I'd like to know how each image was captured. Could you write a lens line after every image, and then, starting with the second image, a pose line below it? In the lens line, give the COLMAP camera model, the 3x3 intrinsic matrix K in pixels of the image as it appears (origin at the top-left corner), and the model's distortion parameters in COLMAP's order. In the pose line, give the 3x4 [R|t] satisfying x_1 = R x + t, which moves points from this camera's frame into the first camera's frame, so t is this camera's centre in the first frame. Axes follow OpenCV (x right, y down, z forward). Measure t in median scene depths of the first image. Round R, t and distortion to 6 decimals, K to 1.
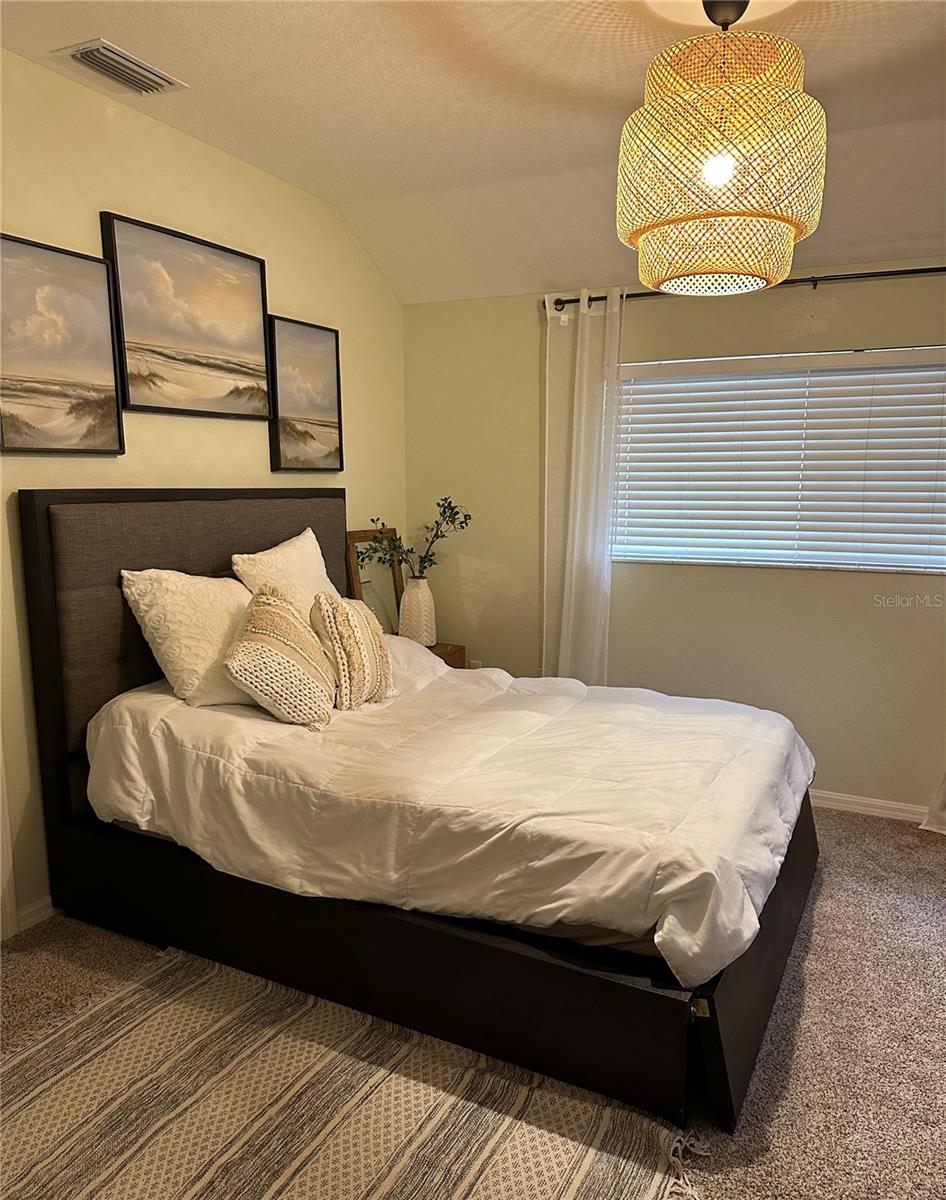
lens RADIAL K [[933.8, 0, 473.0], [0, 933.8, 600.0], [0, 0, 1]] dist [0.068096, -0.003687]
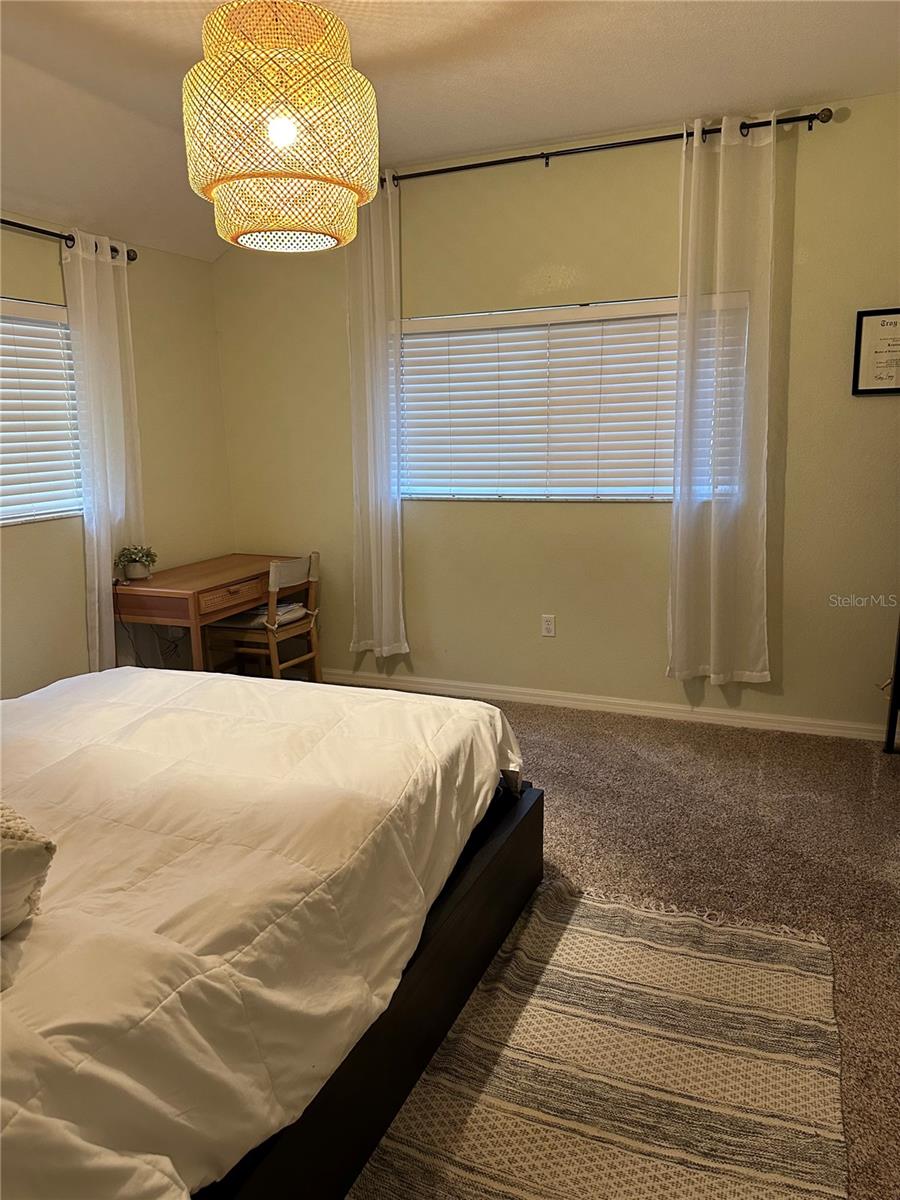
lens RADIAL K [[841.2, 0, 450.0], [0, 841.2, 600.0], [0, 0, 1]] dist [-0.002075, 0.002650]
pose [[-0.053797, -0.213915, 0.975370, -0.787113], [0.196730, 0.955369, 0.220380, -0.120656], [-0.978981, 0.203740, -0.009313, 0.949653]]
